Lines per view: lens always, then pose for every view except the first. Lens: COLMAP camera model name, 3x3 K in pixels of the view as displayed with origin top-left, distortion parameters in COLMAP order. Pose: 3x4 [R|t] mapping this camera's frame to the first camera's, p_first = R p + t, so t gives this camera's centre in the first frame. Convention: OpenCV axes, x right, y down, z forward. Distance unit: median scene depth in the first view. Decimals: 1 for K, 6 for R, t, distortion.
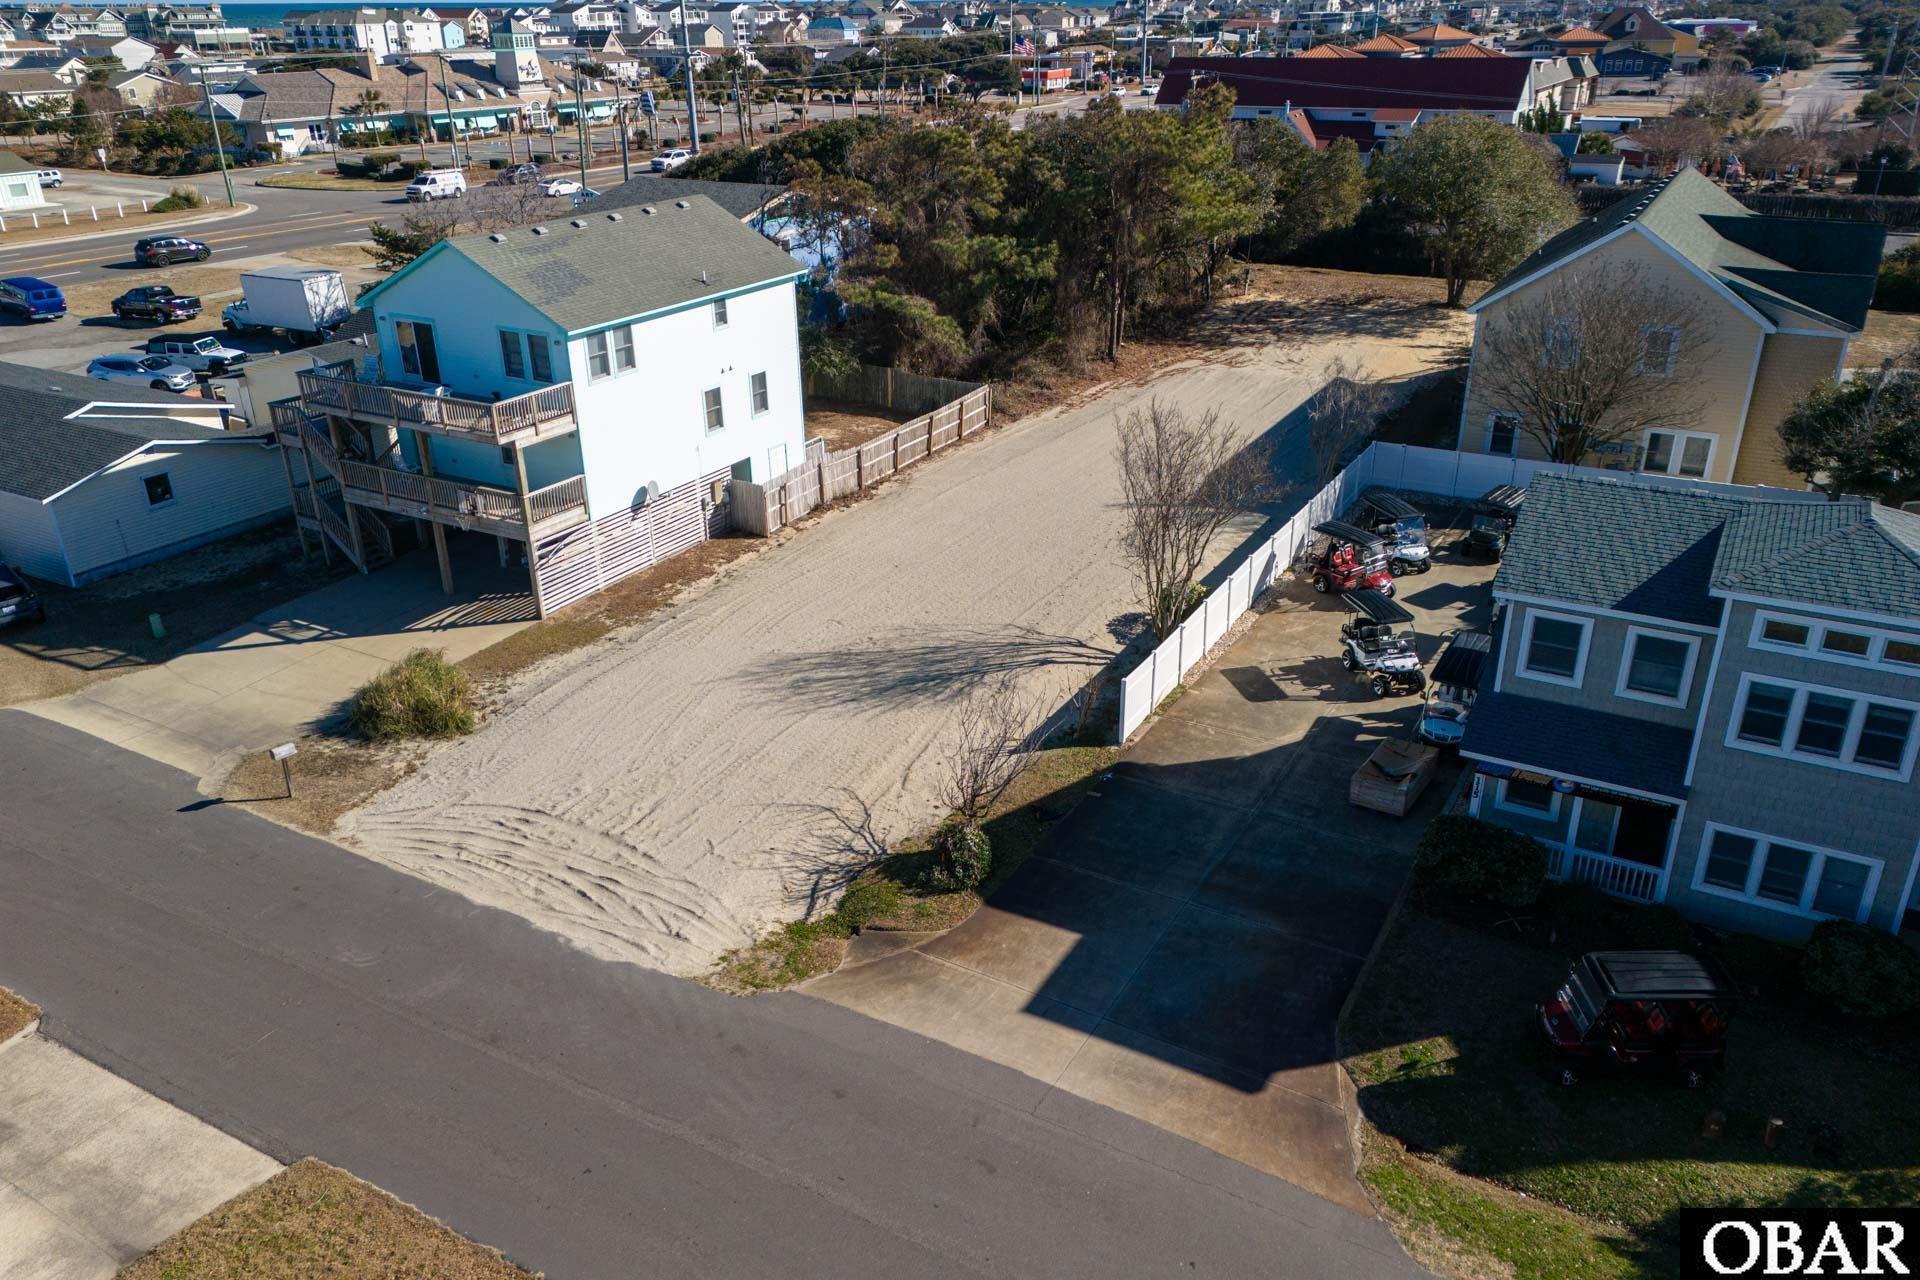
lens RADIAL K [[1398.4, 0, 960.0], [0, 1398.4, 633.3], [0, 0, 1]] dist [0.068969, -0.047953]
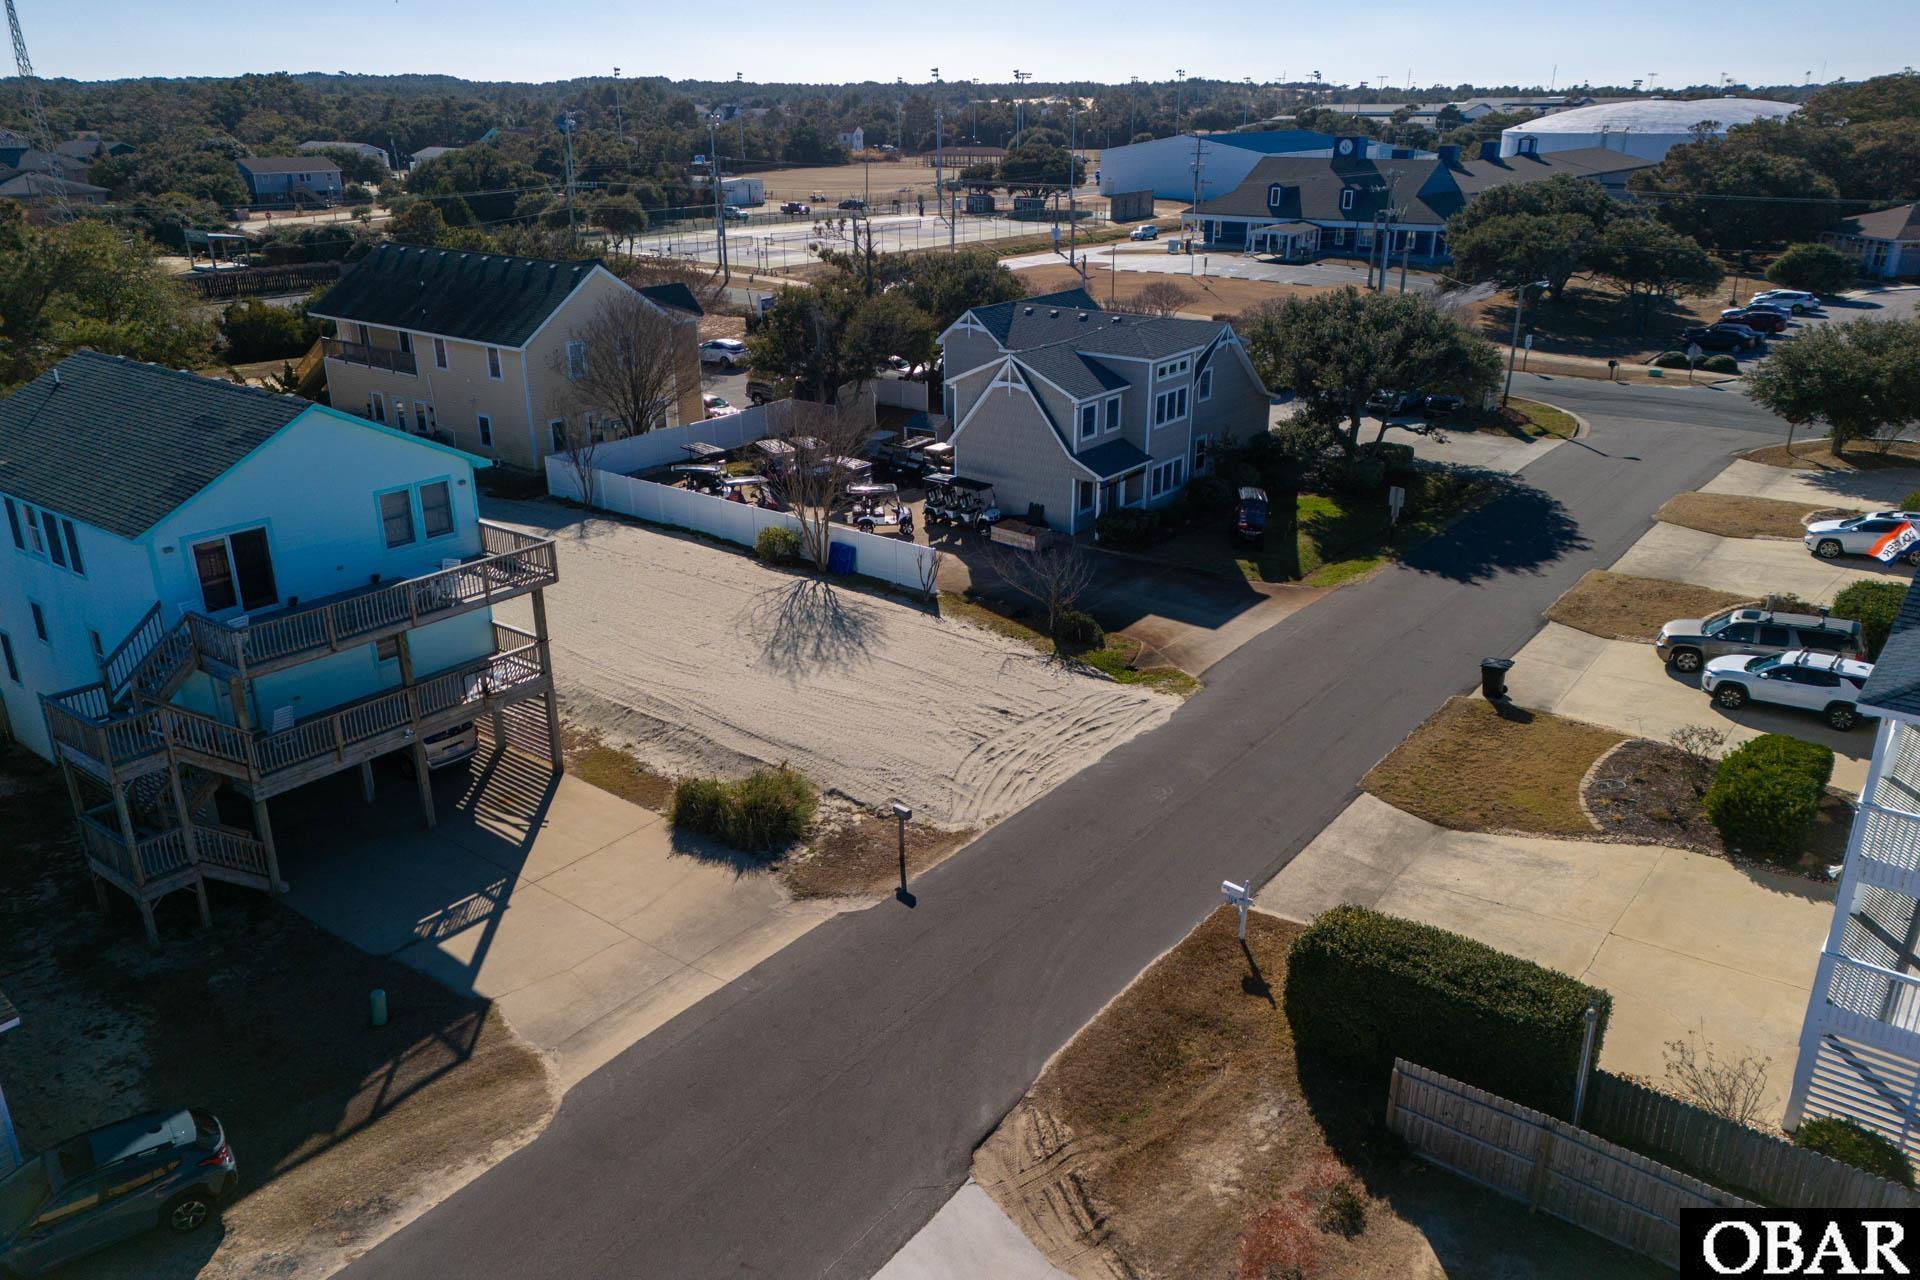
lens RADIAL K [[1398.4, 0, 961.7], [0, 1398.4, 626.3], [0, 0, 1]] dist [0.068969, -0.047953]
pose [[0.135337, -0.337789, 0.931441, -1.106296], [0.408859, 0.875356, 0.258043, -0.227732], [-0.902507, 0.345905, 0.256576, 0.515943]]
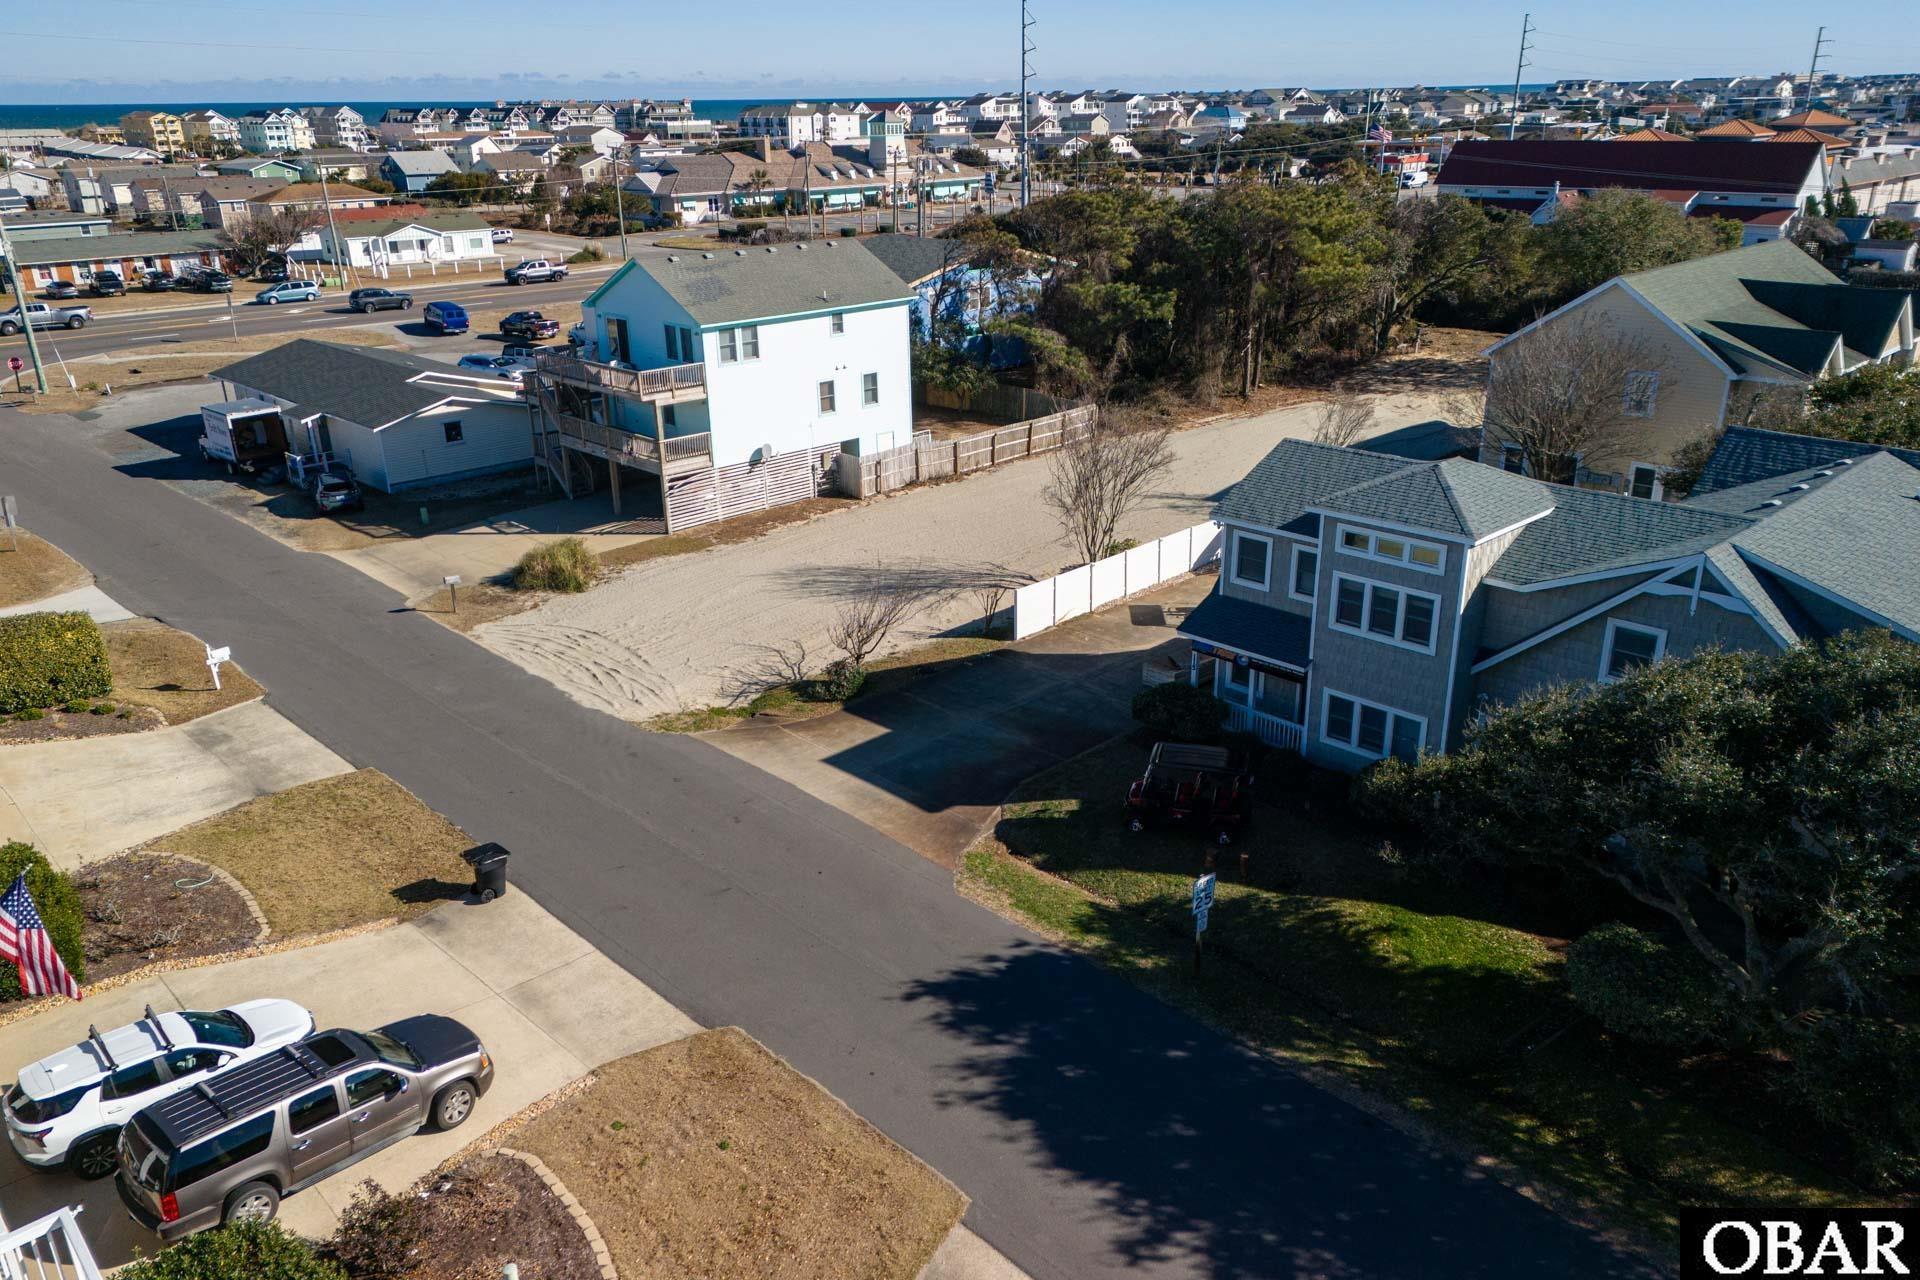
lens RADIAL K [[1398.4, 0, 969.6], [0, 1398.4, 642.2], [0, 0, 1]] dist [0.068969, -0.047953]
pose [[0.962351, 0.096179, -0.254224, 0.351006], [-0.108424, 0.993504, -0.034566, 0.112735], [0.249248, 0.060829, 0.966527, -0.246738]]
